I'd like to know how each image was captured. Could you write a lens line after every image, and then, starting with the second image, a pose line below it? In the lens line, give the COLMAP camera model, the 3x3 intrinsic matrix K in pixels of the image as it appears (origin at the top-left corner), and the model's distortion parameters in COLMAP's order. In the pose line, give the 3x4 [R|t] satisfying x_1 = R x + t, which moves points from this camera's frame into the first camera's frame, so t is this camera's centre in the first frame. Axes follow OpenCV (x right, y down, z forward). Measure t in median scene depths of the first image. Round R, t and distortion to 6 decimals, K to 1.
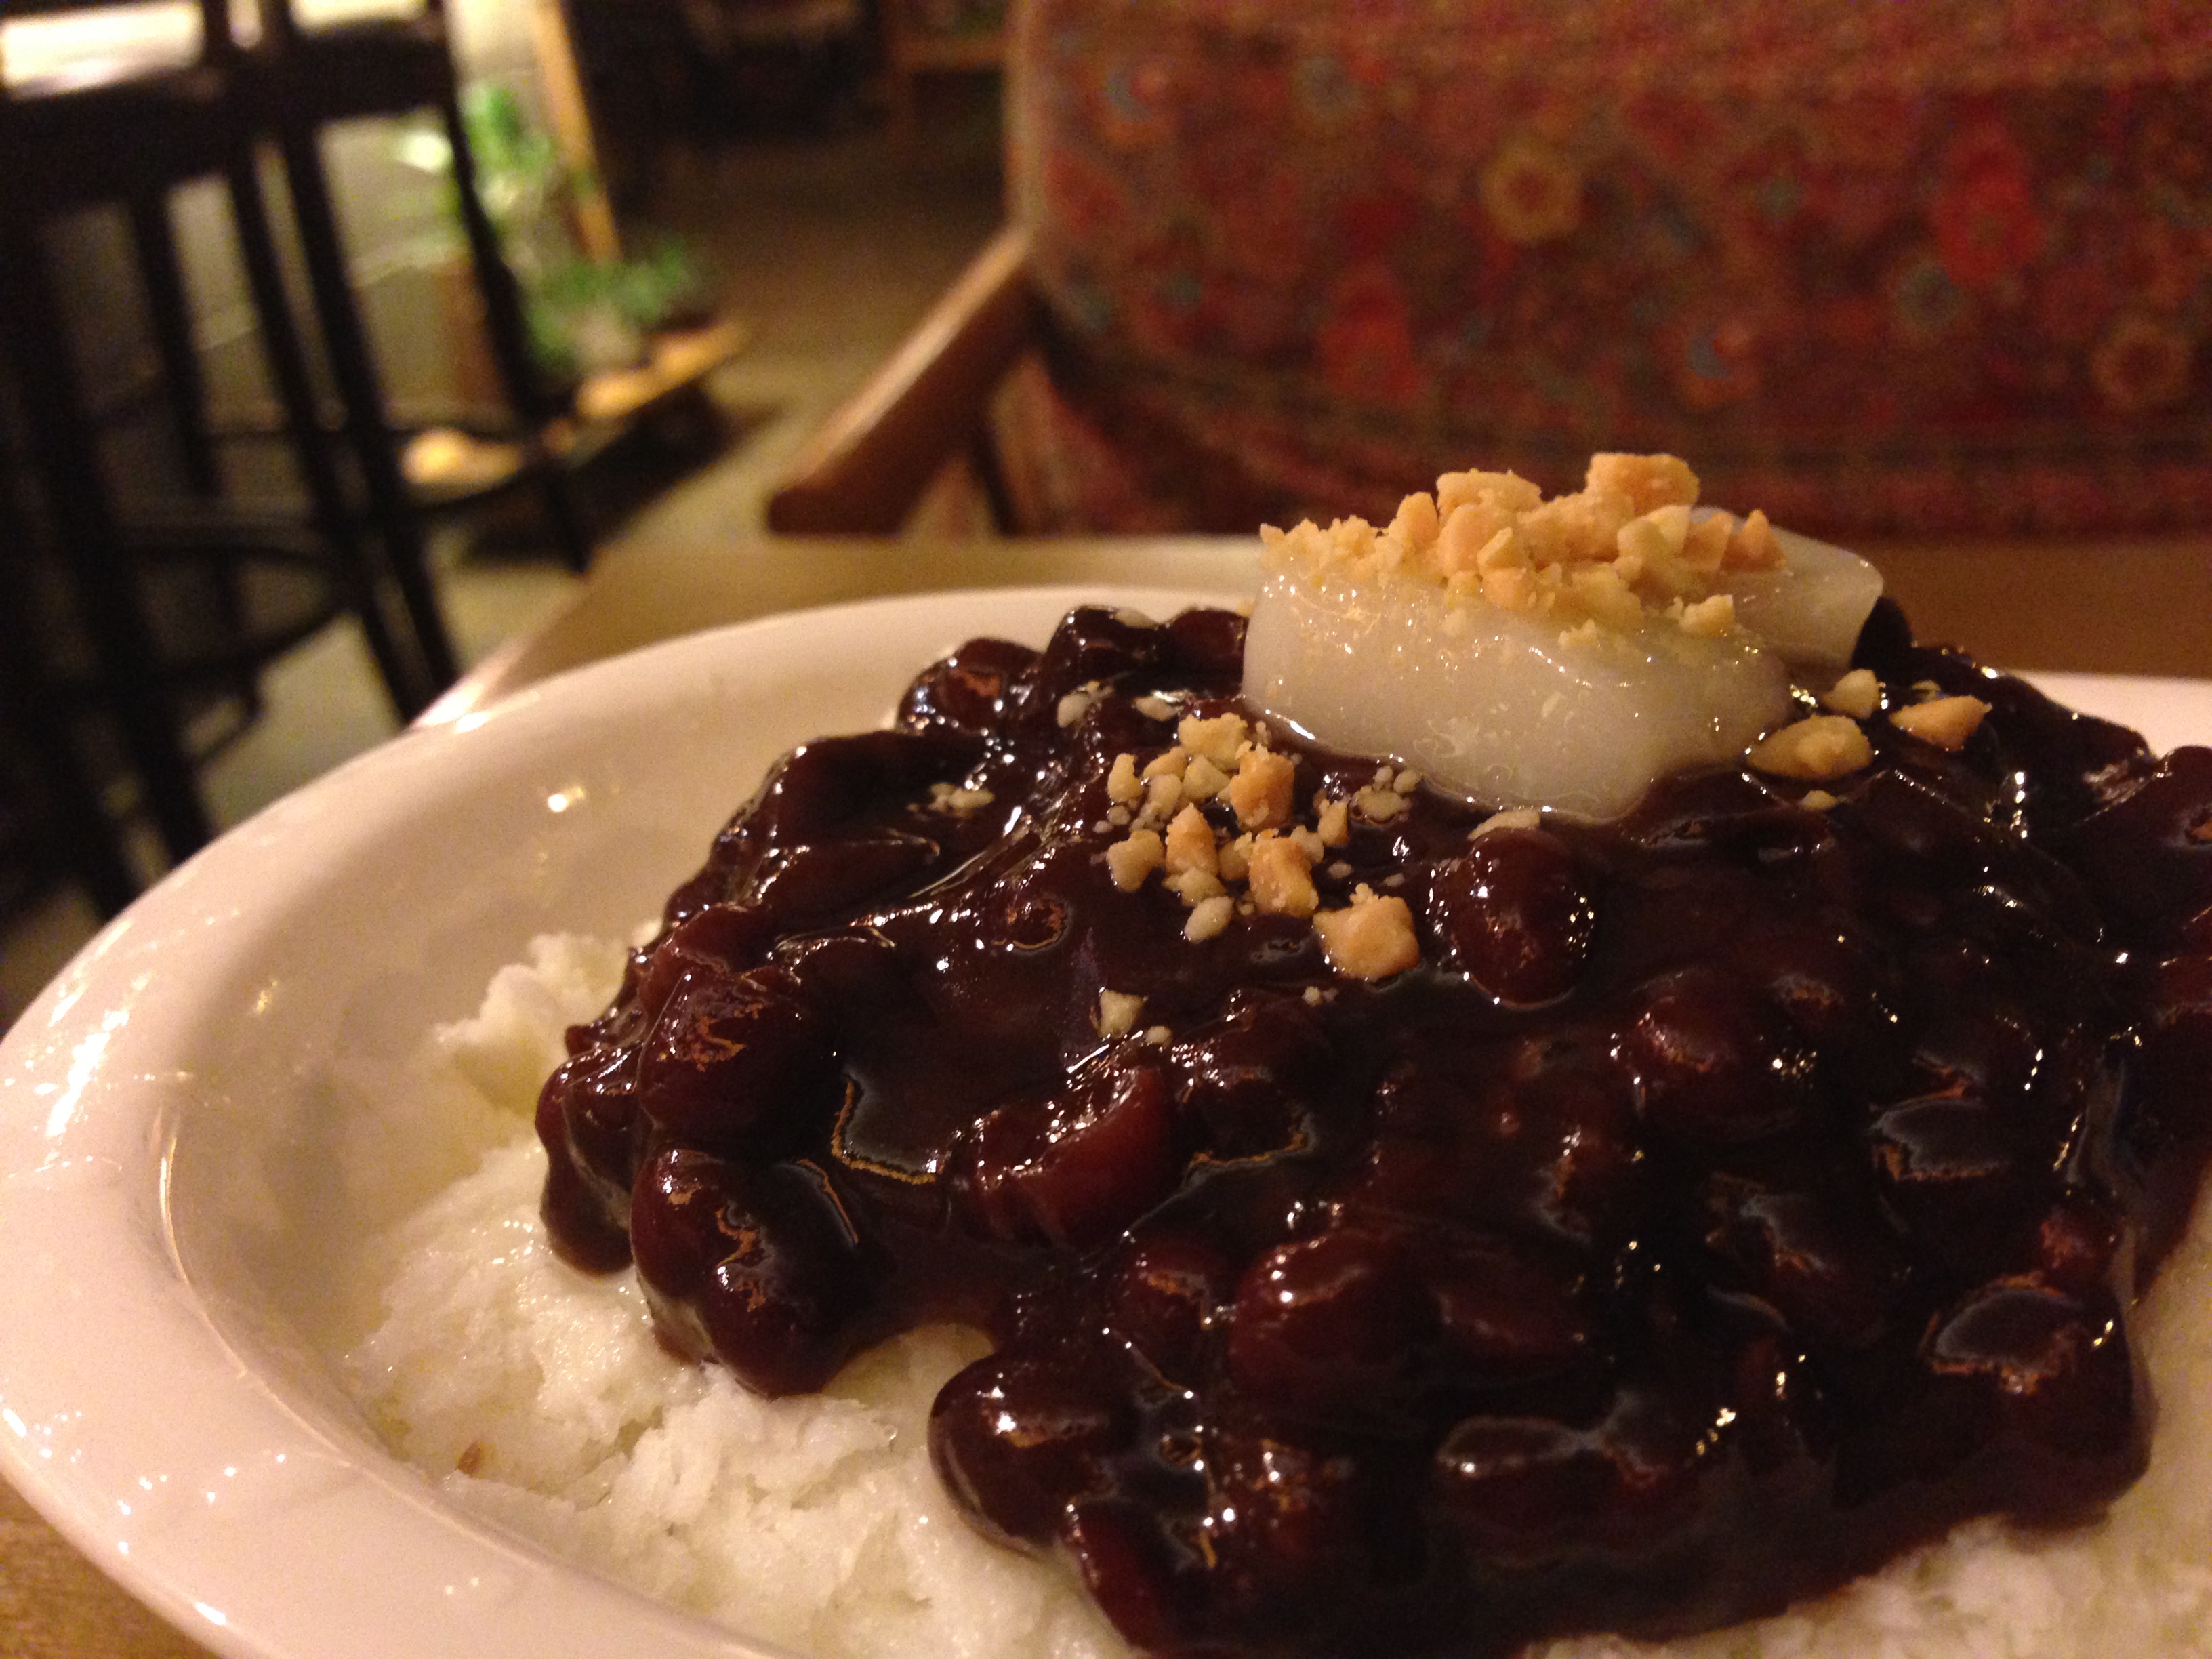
lens RADIAL K [[2195.2, 0, 1095.8], [0, 2195.2, 836.3], [0, 0, 1]] dist [-0.001402, 0.000000]
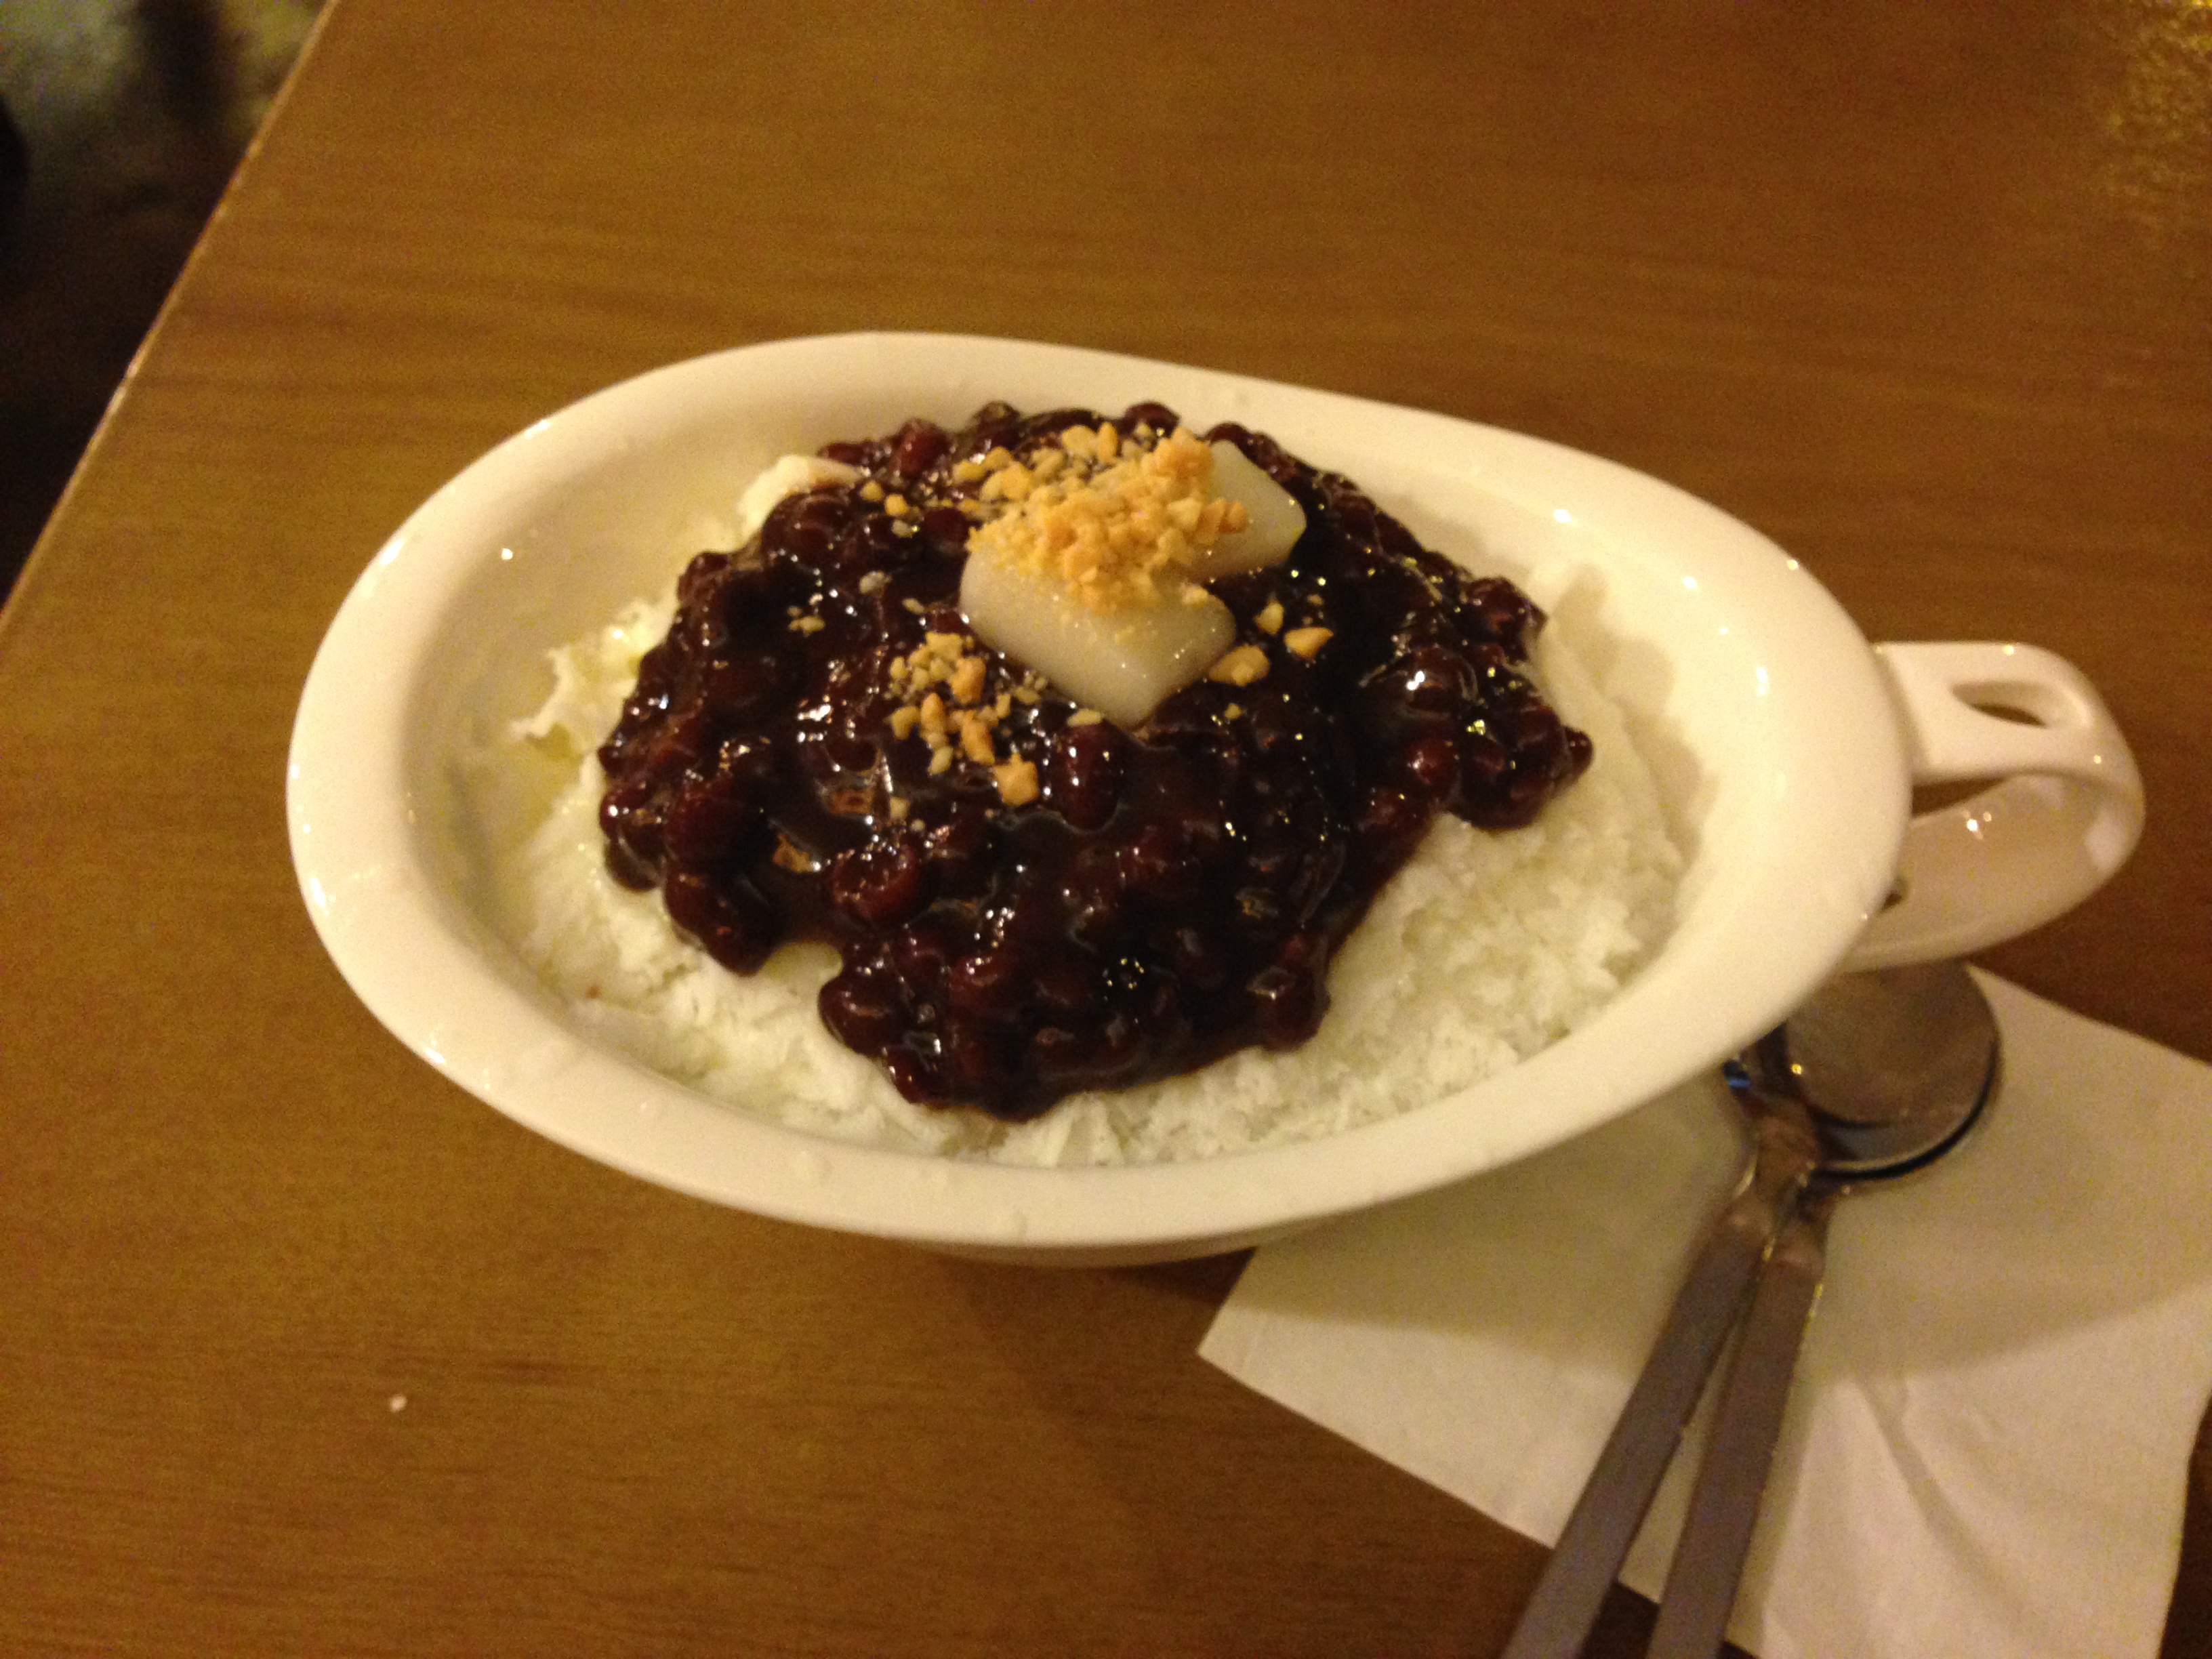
lens RADIAL K [[2195.2, 0, 1107.7], [0, 2195.2, 824.6], [0, 0, 1]] dist [-0.001402, 0.000000]
pose [[0.991229, -0.018098, 0.130912, -0.064011], [-0.044137, 0.888369, 0.457004, -0.845795], [-0.124570, -0.458774, 0.879778, -0.851287]]
